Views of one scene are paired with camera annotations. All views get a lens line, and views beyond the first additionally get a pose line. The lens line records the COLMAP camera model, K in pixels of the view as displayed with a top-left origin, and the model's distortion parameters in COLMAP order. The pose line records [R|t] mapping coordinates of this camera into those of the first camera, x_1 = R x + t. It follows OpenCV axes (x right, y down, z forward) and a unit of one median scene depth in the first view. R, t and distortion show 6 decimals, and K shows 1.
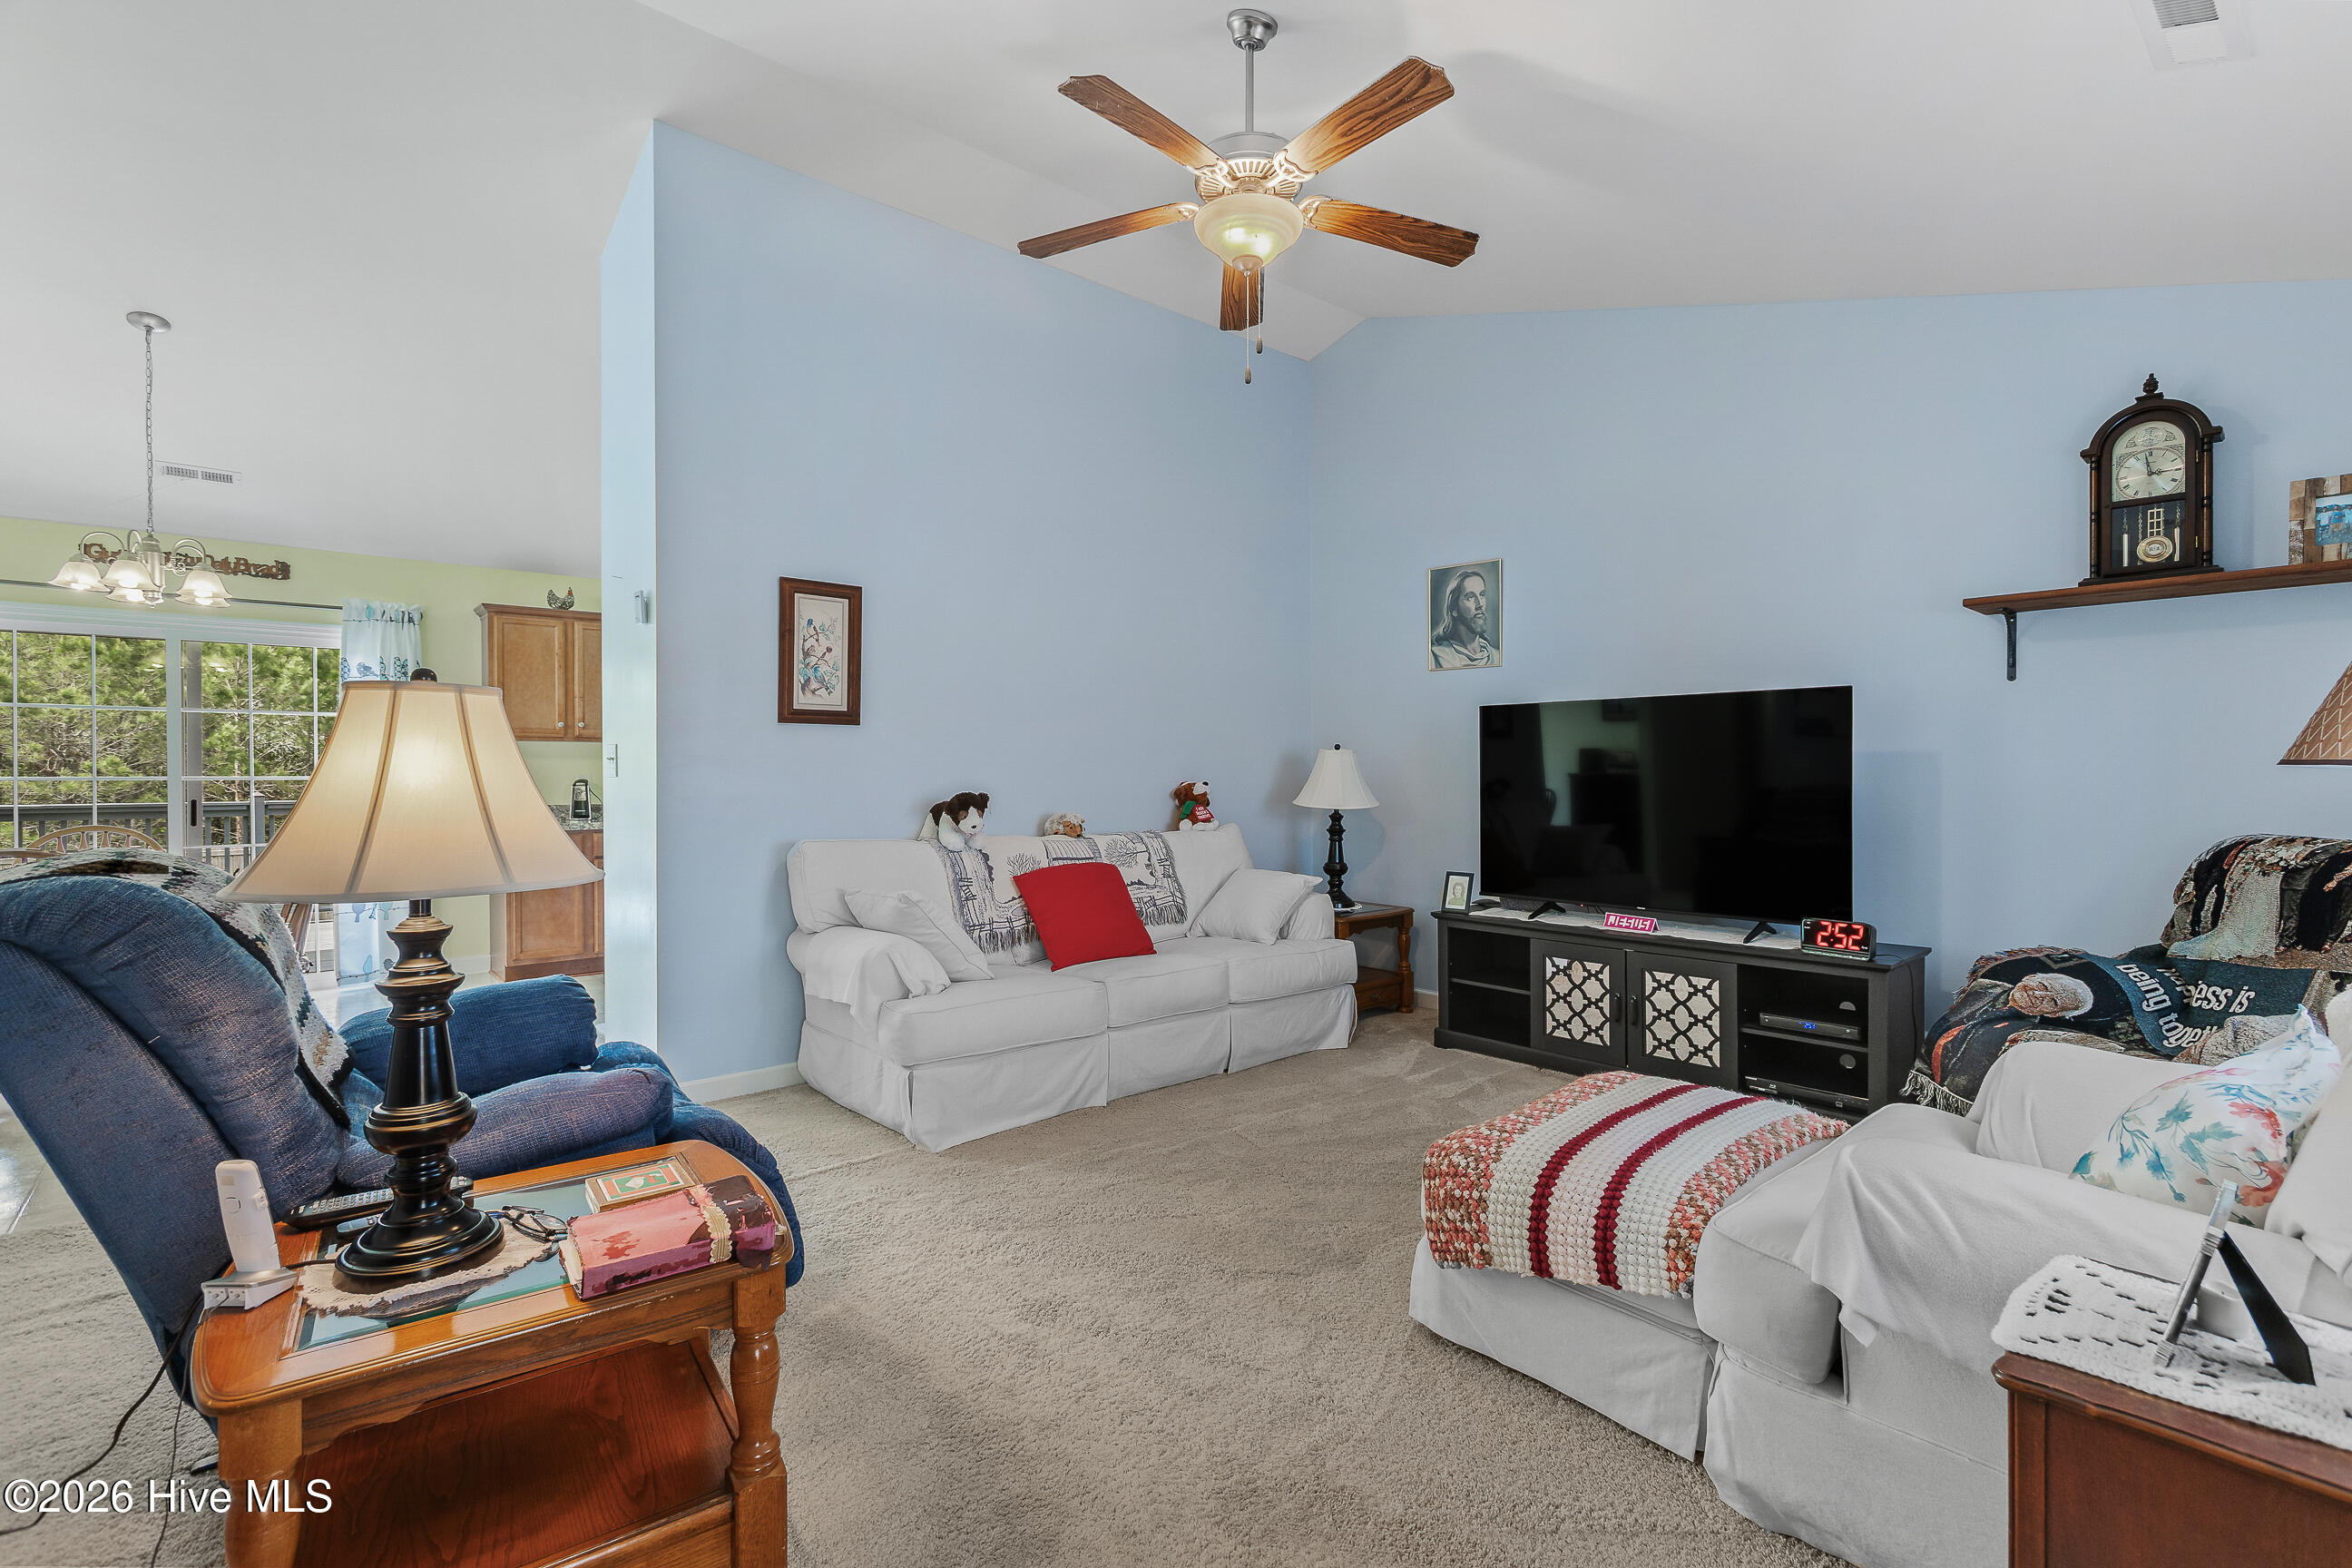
lens RADIAL K [[1067.6, 0, 1182.7], [0, 1067.6, 771.8], [0, 0, 1]] dist [-0.011505, 0.010118]
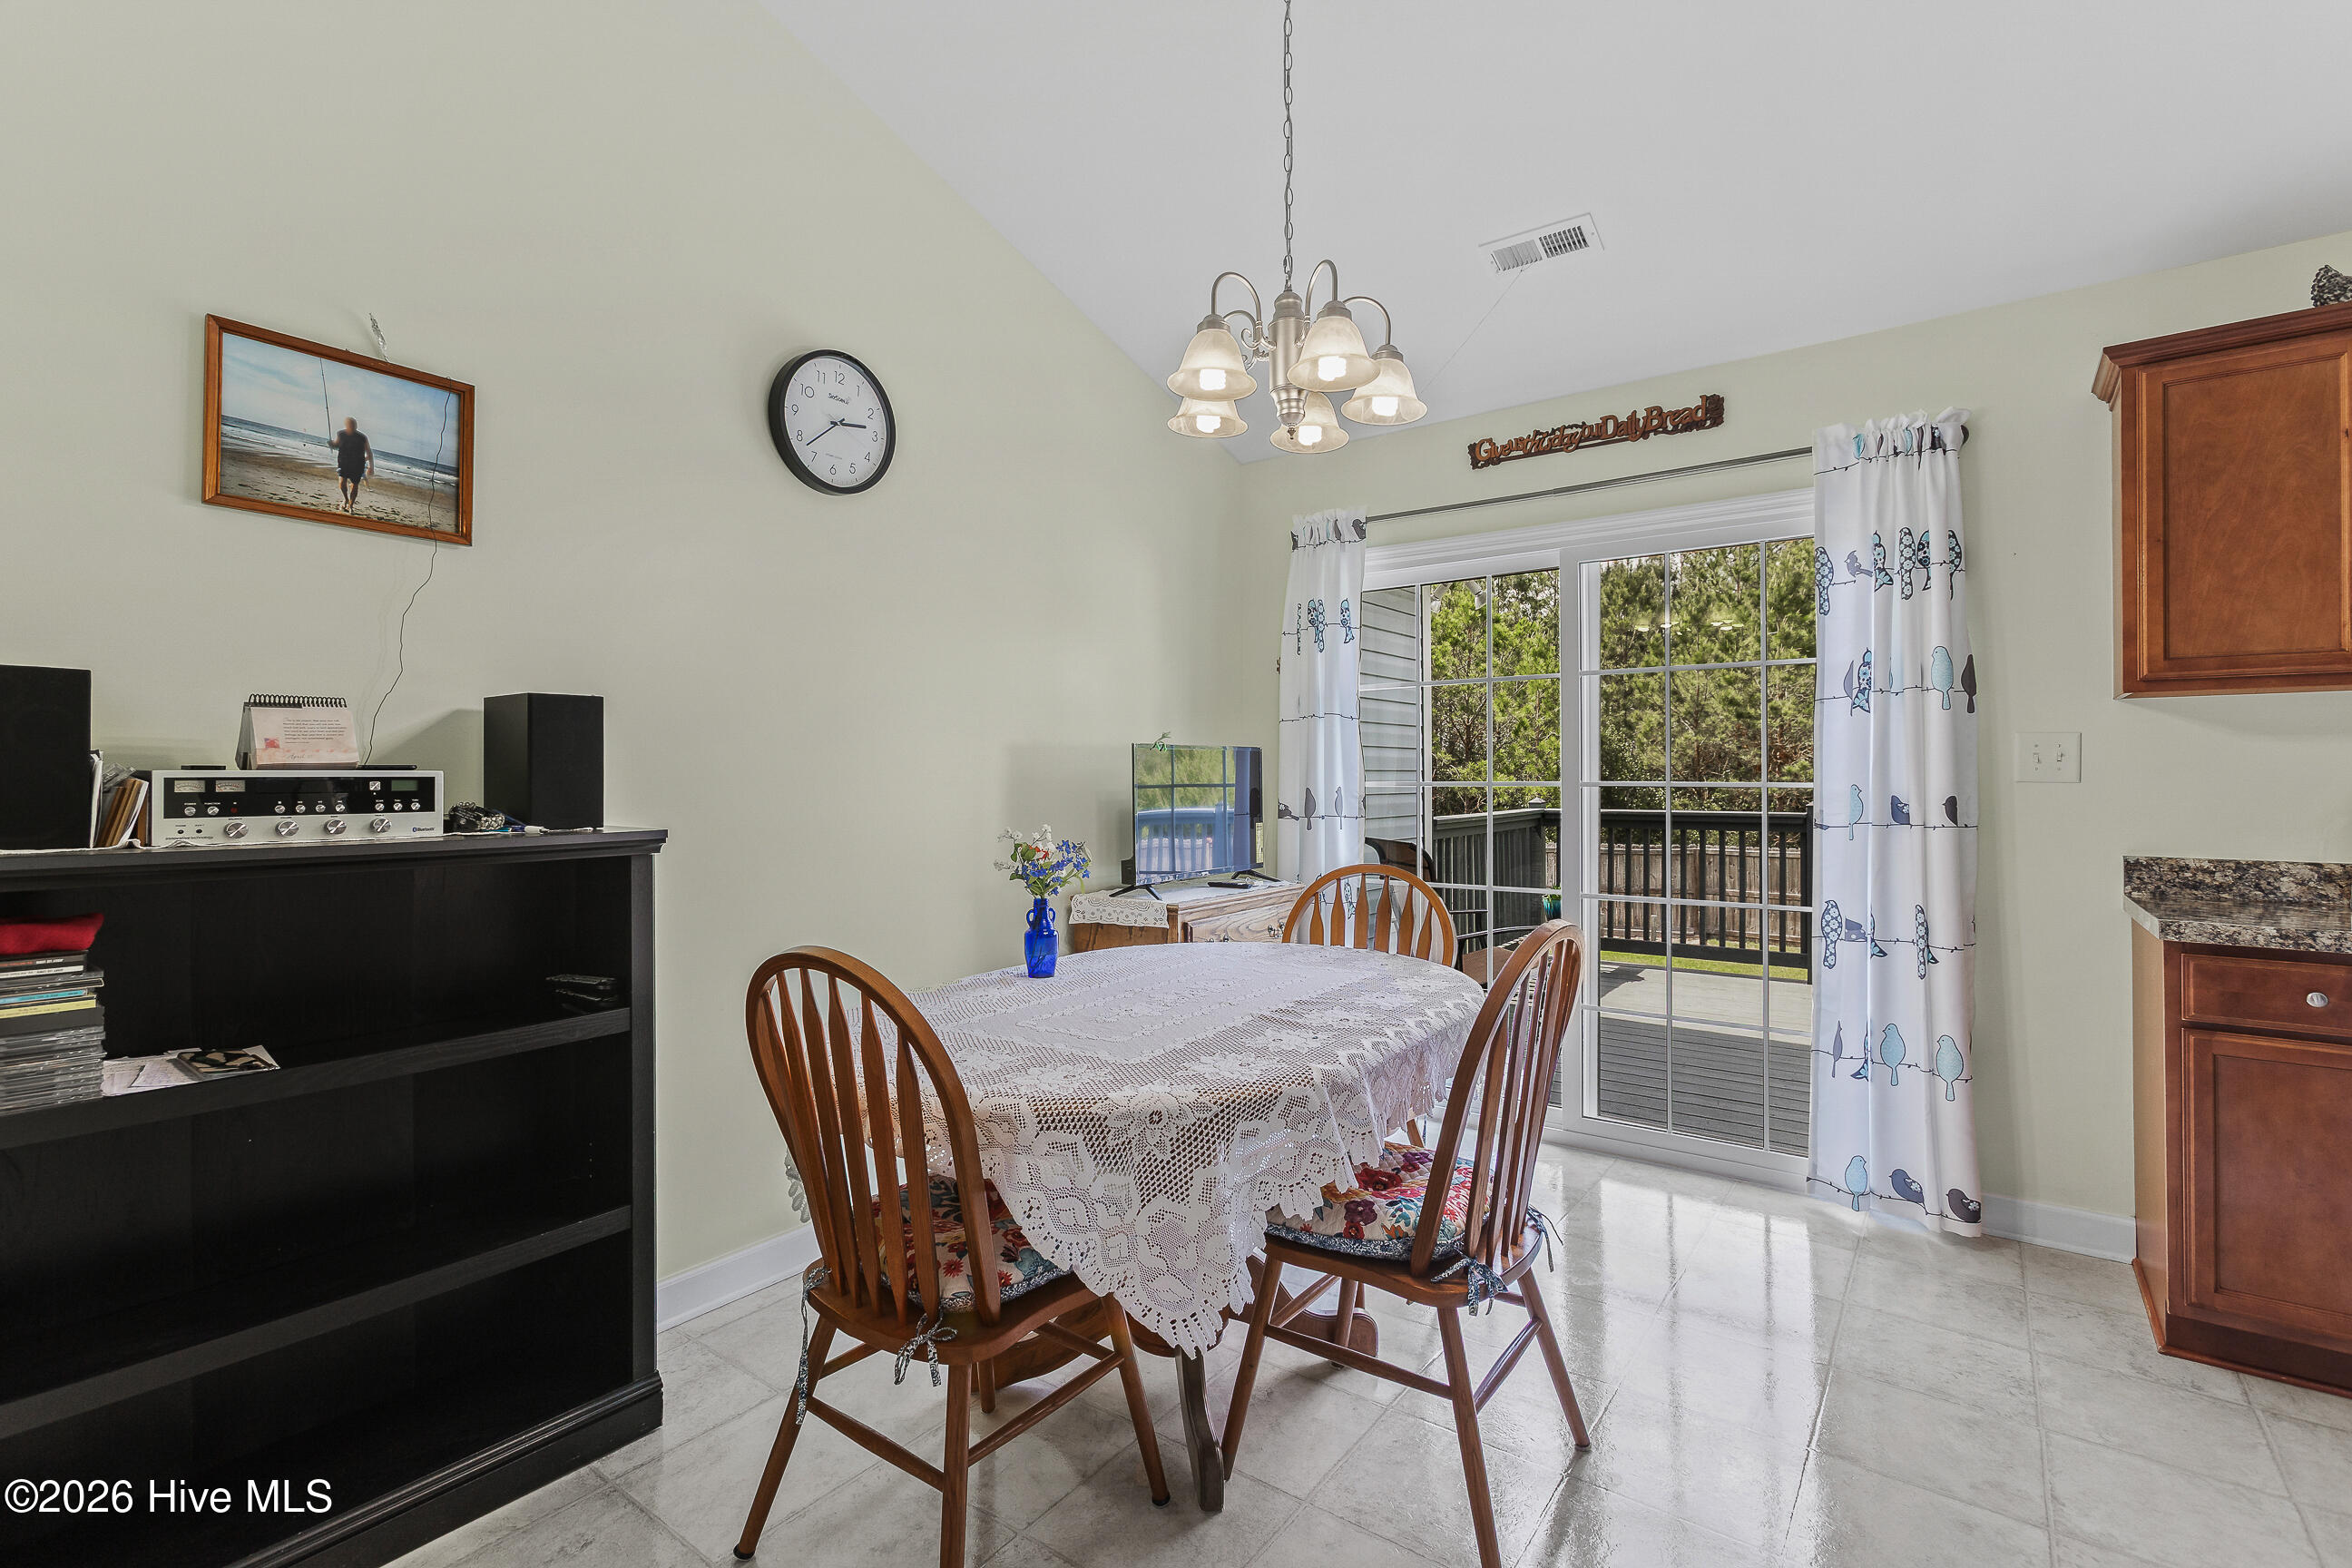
lens RADIAL K [[1067.6, 0, 1182.7], [0, 1067.6, 771.8], [0, 0, 1]] dist [-0.011505, 0.010118]
pose [[0.201054, -0.005337, -0.979566, -0.327391], [-0.001803, 0.999981, -0.005818, 0.002569], [0.979579, 0.002936, 0.201041, 0.564958]]
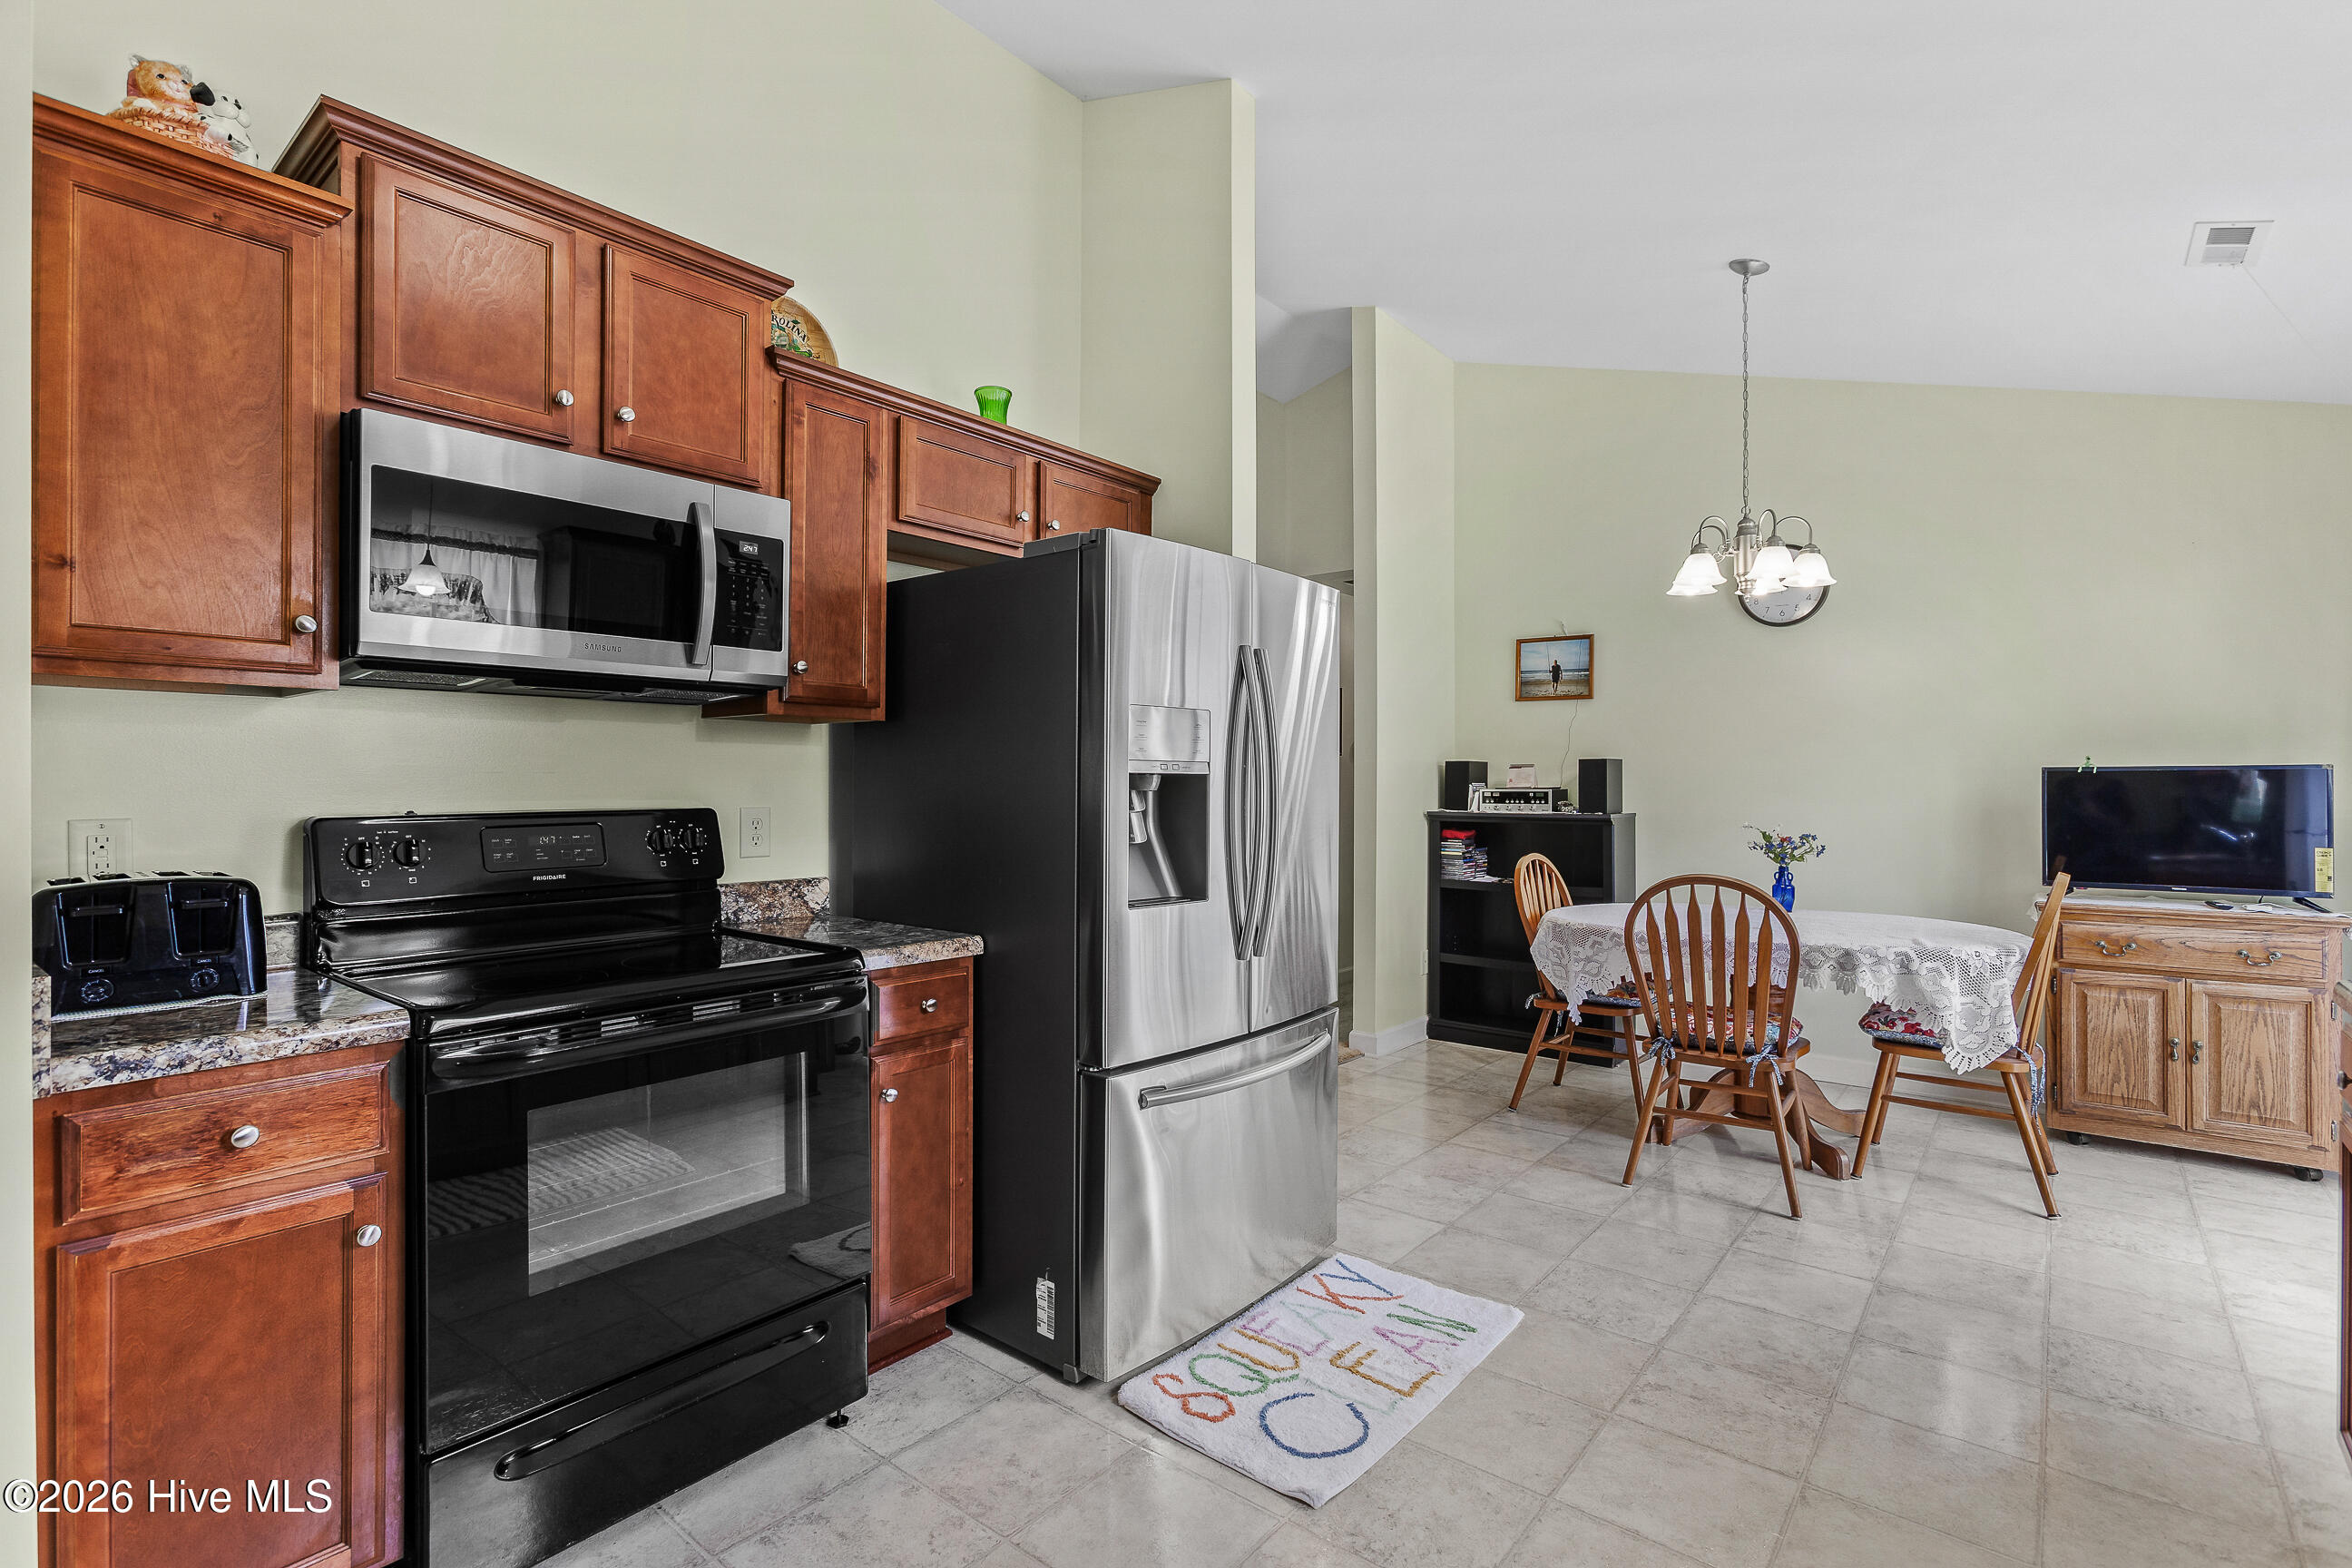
lens RADIAL K [[1098.4, 0, 1190.7], [0, 1098.4, 778.6], [0, 0, 1]] dist [-0.033523, 0.023195]
pose [[-0.986129, 0.000650, -0.165977, -0.249855], [0.000846, 0.999999, -0.001110, -0.006212], [0.165976, -0.001235, -0.986129, 1.183039]]
